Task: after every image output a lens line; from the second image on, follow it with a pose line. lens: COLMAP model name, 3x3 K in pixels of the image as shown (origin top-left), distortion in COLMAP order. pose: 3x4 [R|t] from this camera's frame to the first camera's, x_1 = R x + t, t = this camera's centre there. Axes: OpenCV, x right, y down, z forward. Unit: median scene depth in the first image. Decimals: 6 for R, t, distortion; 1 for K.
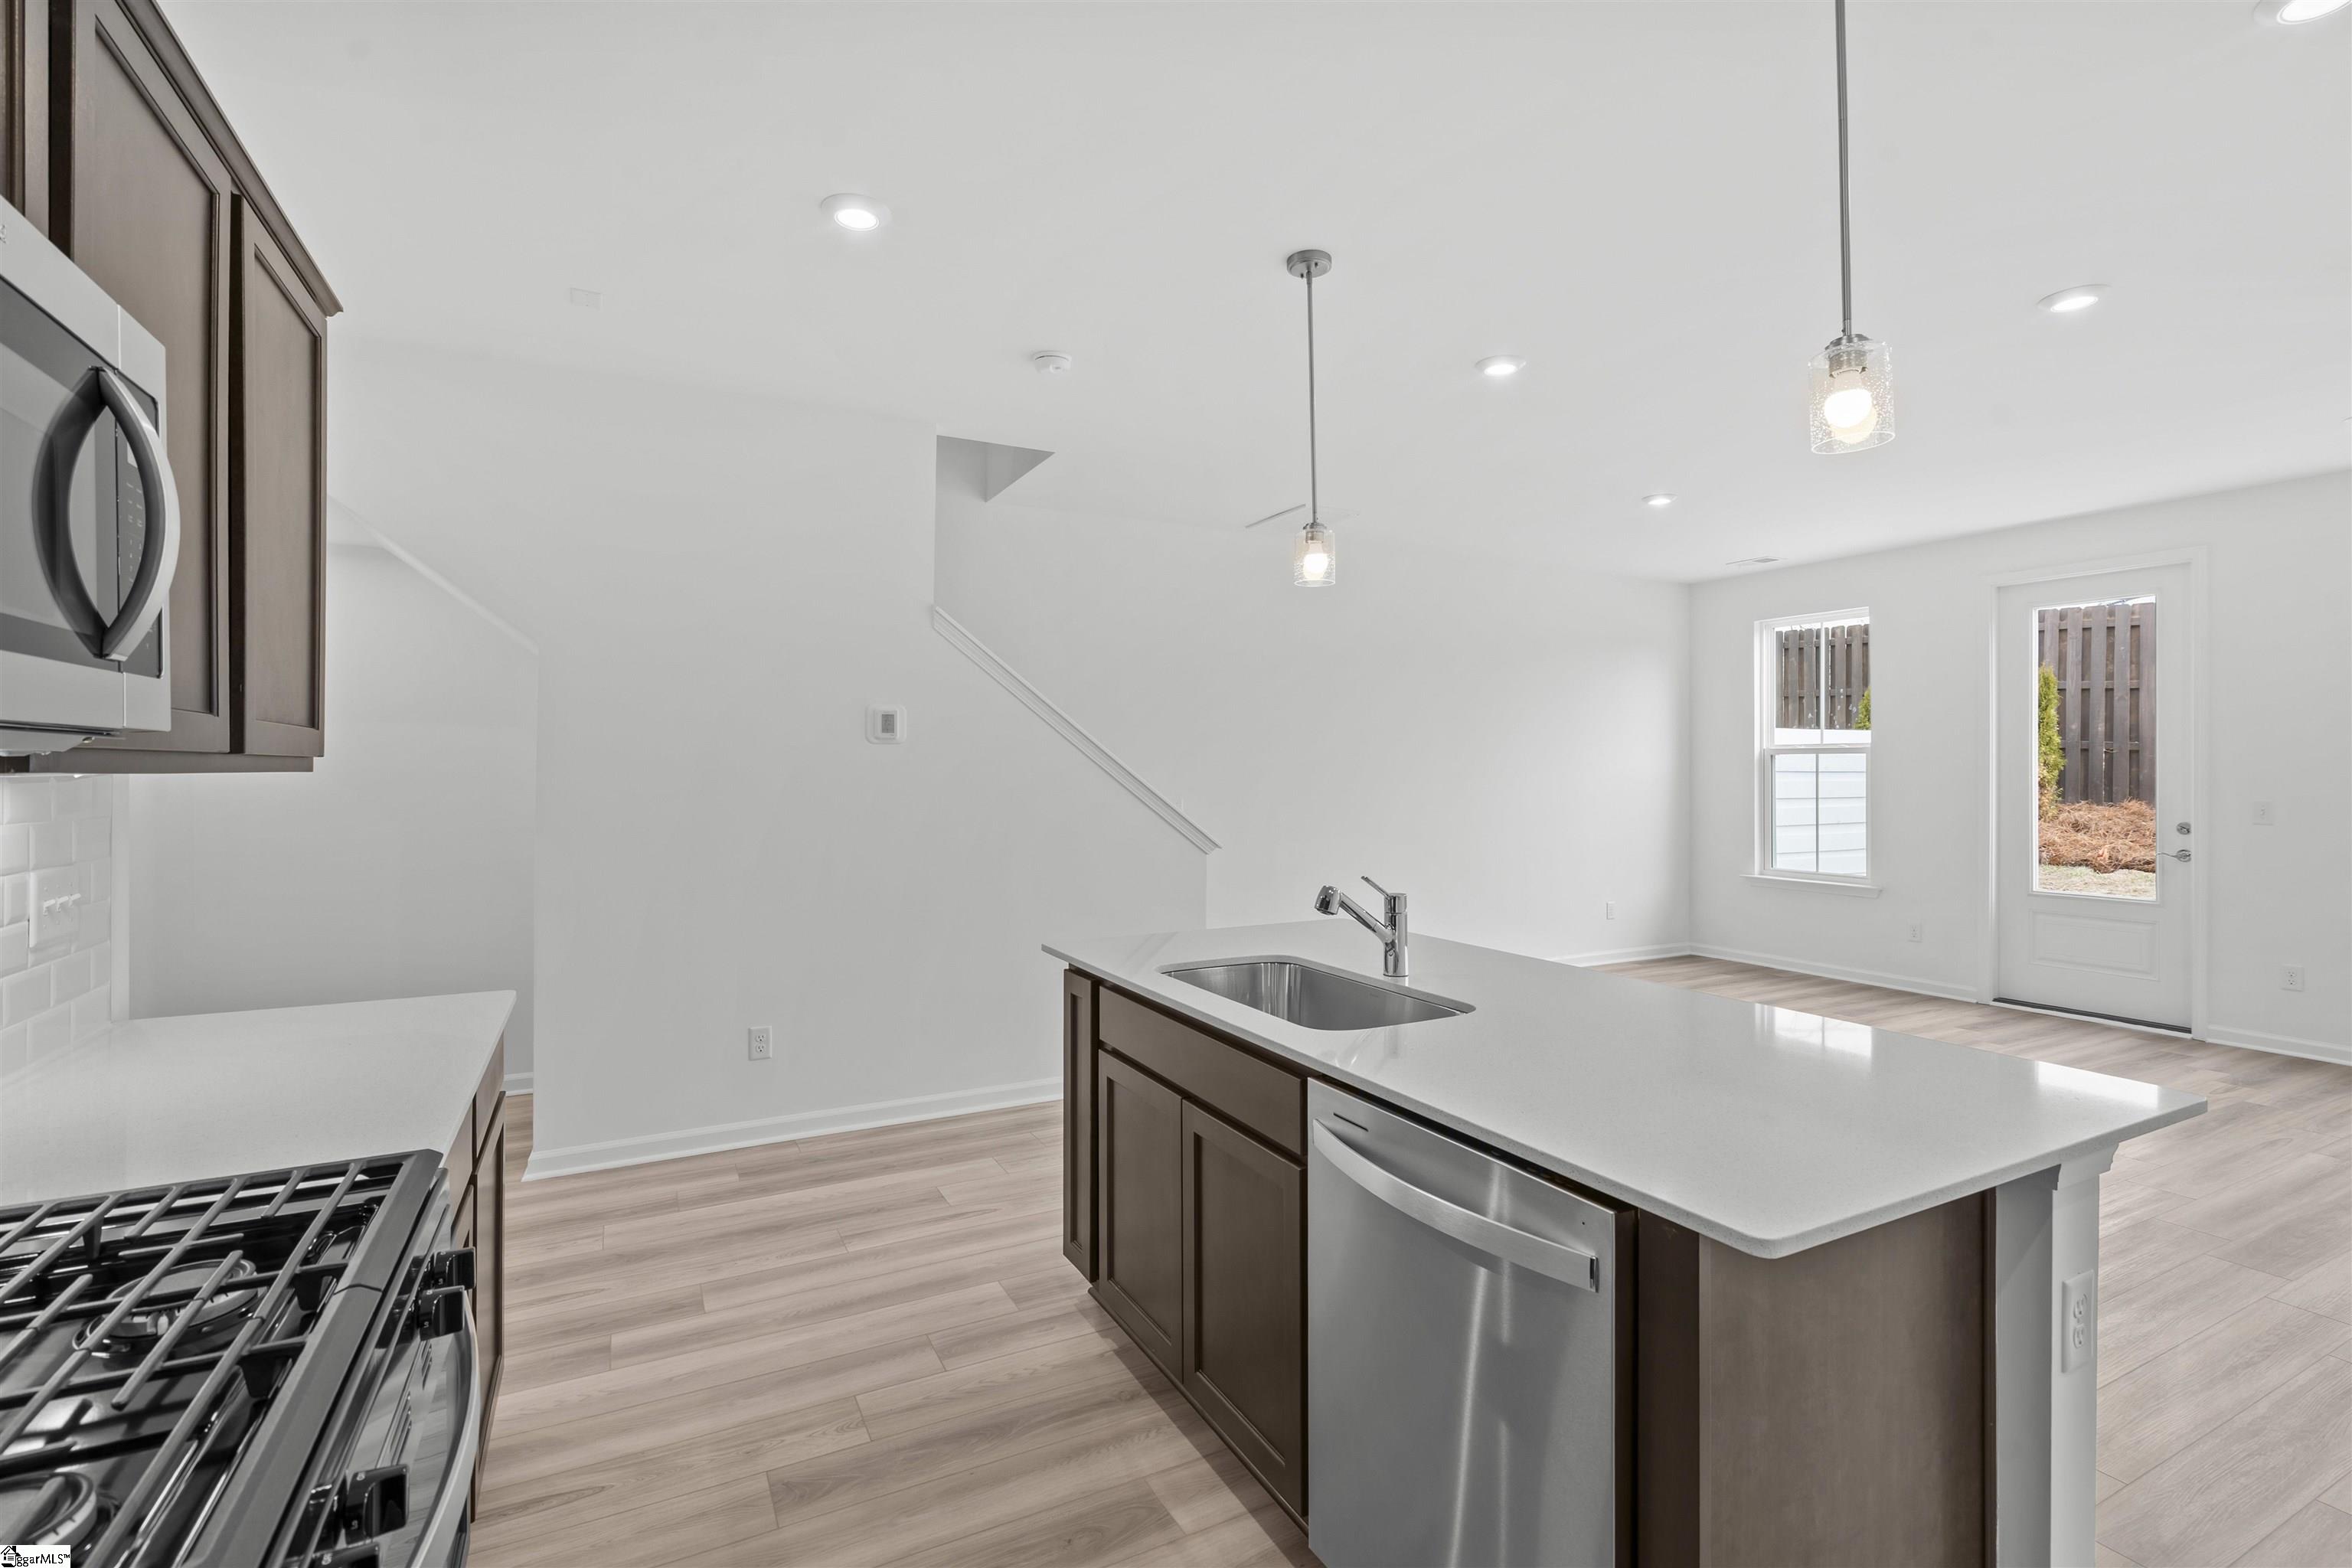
lens RADIAL K [[1067.1, 0, 1172.5], [0, 1067.1, 772.1], [0, 0, 1]] dist [-0.003921, 0.002089]
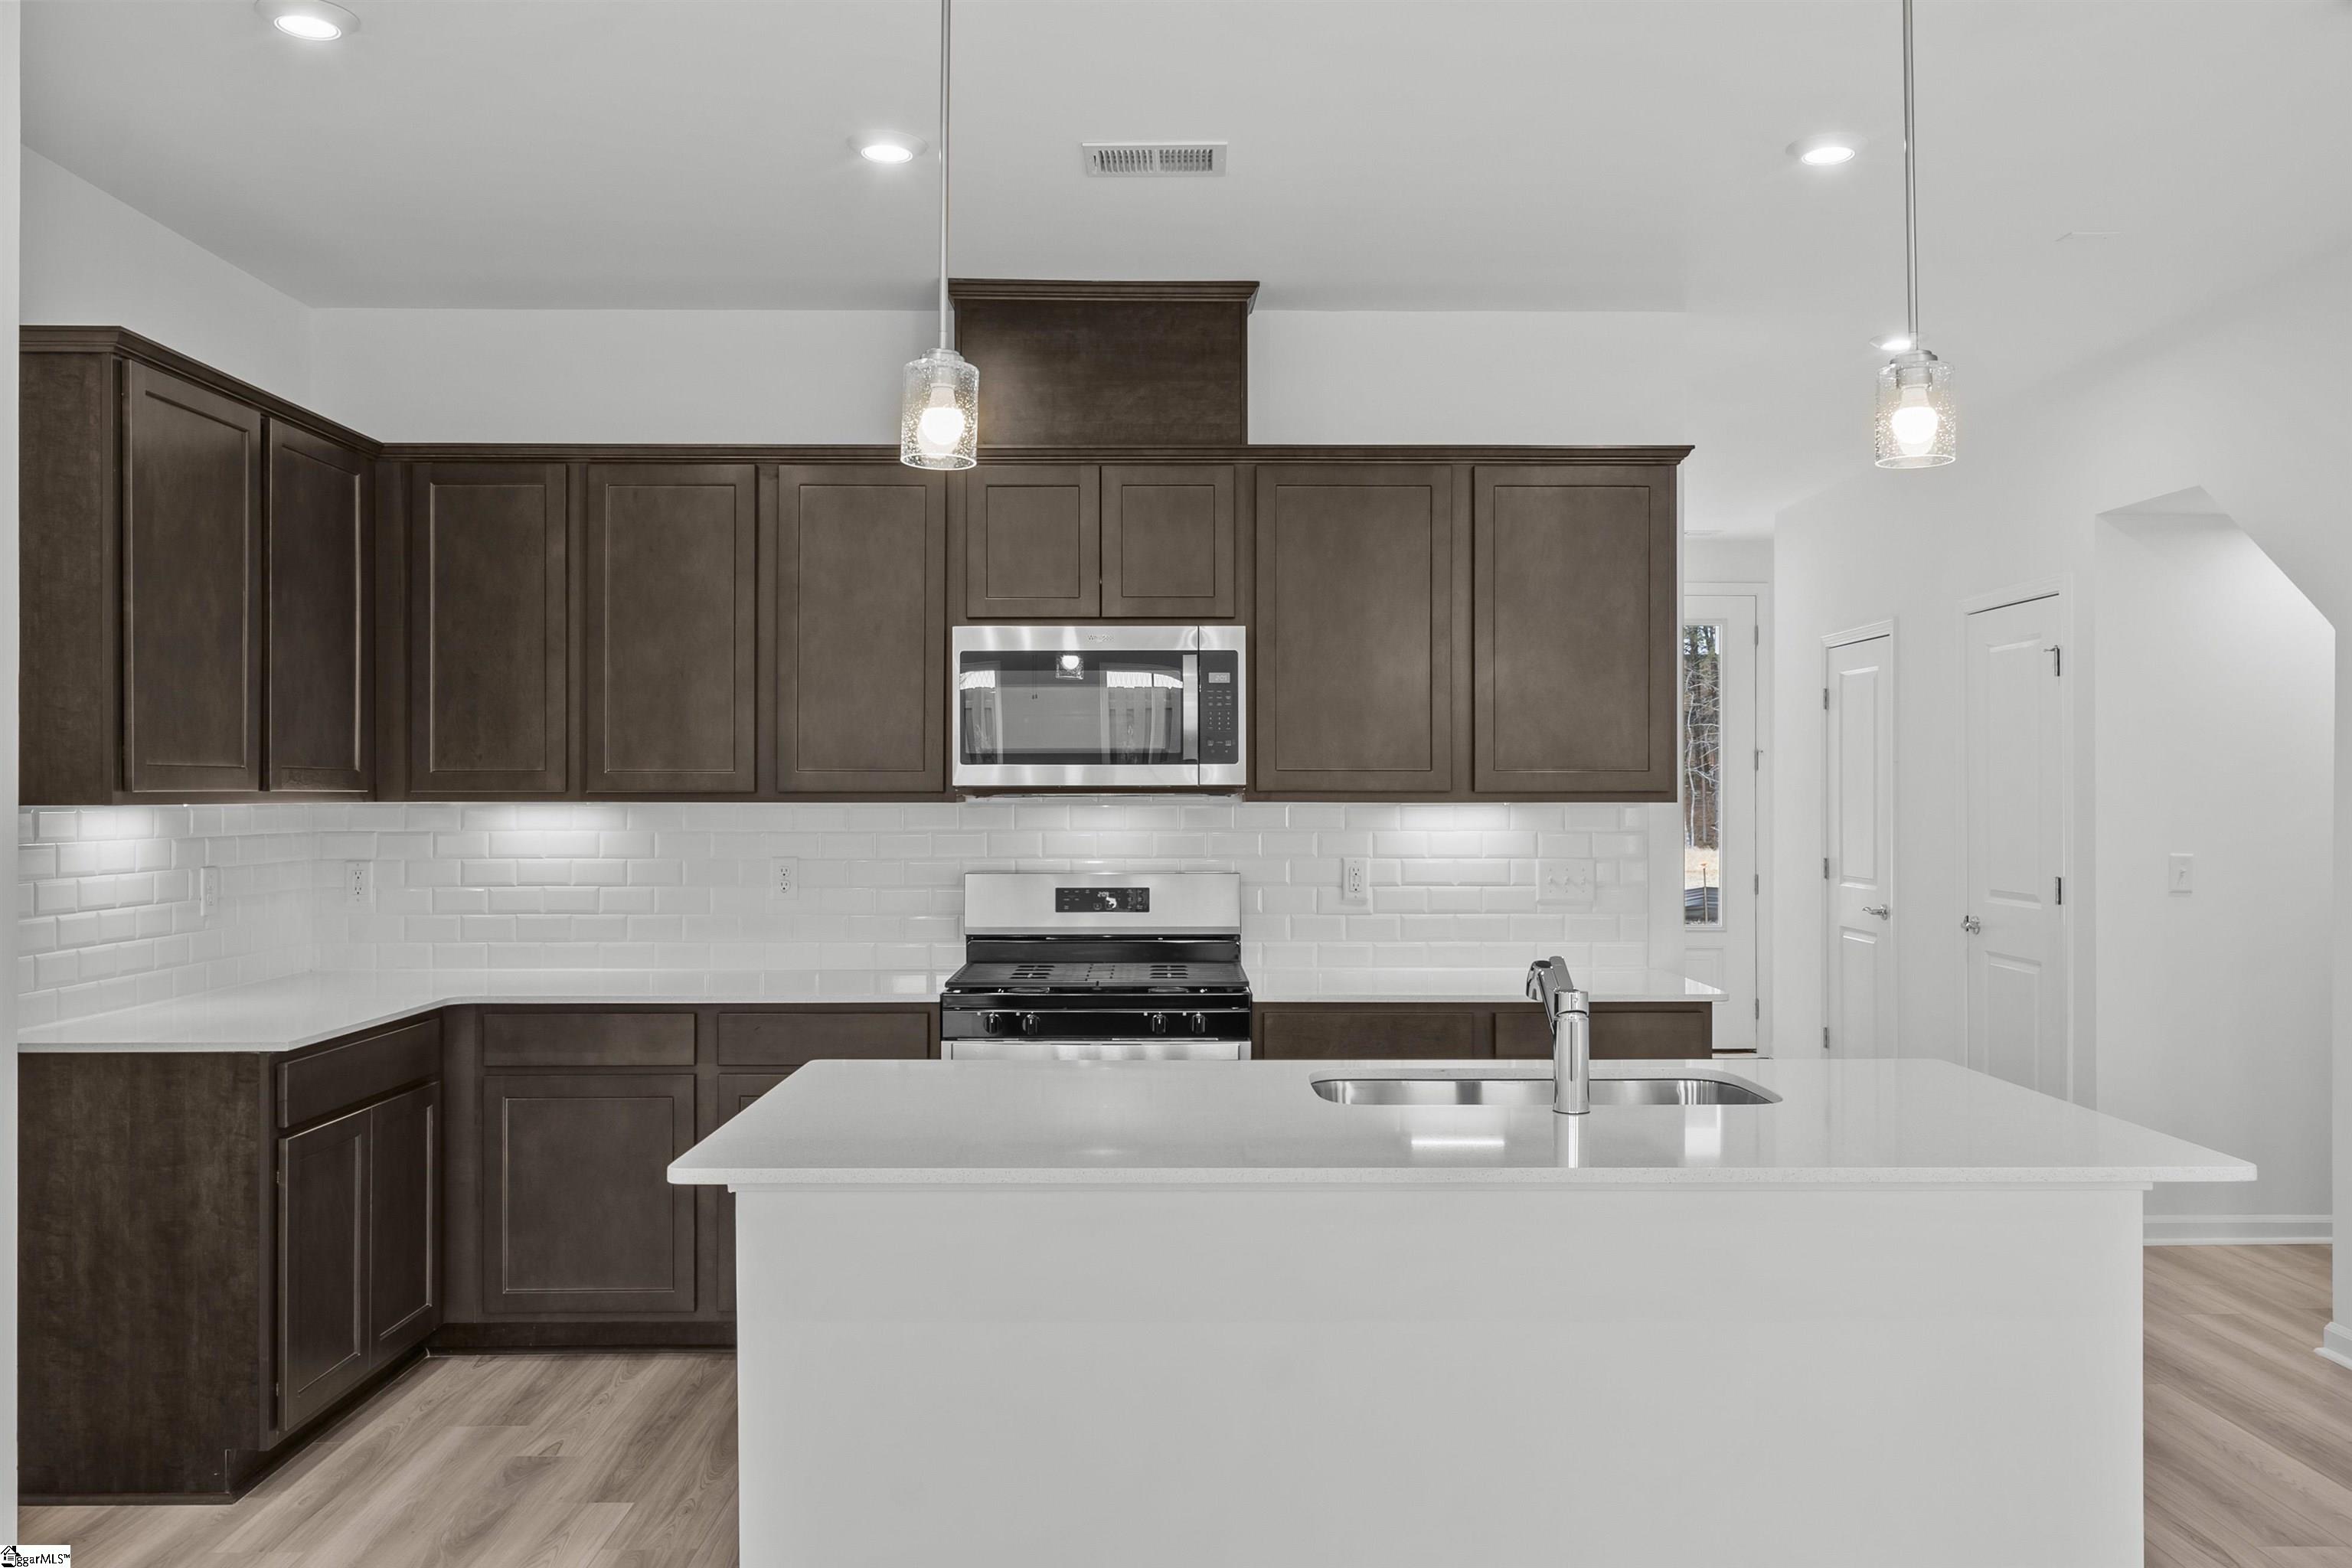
lens RADIAL K [[1844.2, 0, 1181.7], [0, 1844.2, 786.5], [0, 0, 1]] dist [-0.013855, 0.003113]
pose [[-0.448761, -0.001725, -0.893650, 0.523792], [-0.000655, 0.999999, -0.001602, -0.004558], [0.893652, -0.000133, -0.448761, 0.501760]]
